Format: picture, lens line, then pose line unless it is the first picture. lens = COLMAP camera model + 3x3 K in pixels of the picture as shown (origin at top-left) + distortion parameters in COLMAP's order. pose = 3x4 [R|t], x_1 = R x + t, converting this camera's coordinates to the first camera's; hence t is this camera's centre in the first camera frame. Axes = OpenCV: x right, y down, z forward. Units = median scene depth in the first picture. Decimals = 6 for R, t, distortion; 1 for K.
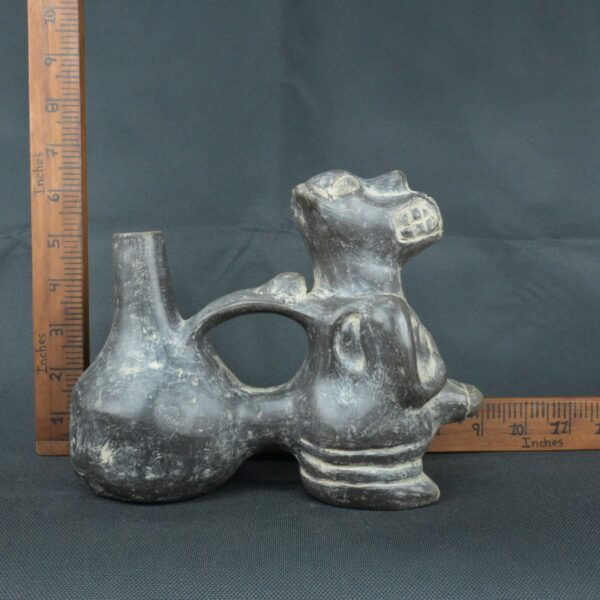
lens RADIAL K [[652.2, 0, 300.0], [0, 652.2, 300.0], [0, 0, 1]] dist [0.000221, -0.006345]
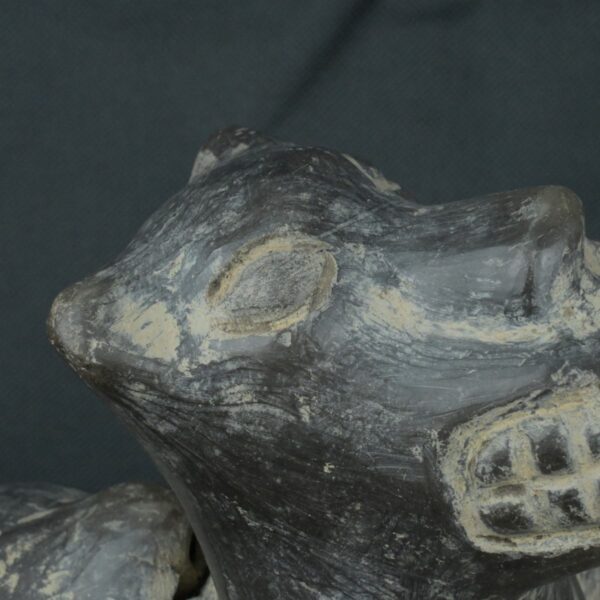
lens RADIAL K [[1868.1, 0, 300.0], [0, 1868.1, 300.0], [0, 0, 1]] dist [0.032689, -0.790158]
pose [[0.917230, 0.158010, -0.365680, 0.332516], [-0.010255, 0.927030, 0.374846, -0.432179], [0.398225, -0.340070, 0.851921, 0.427078]]
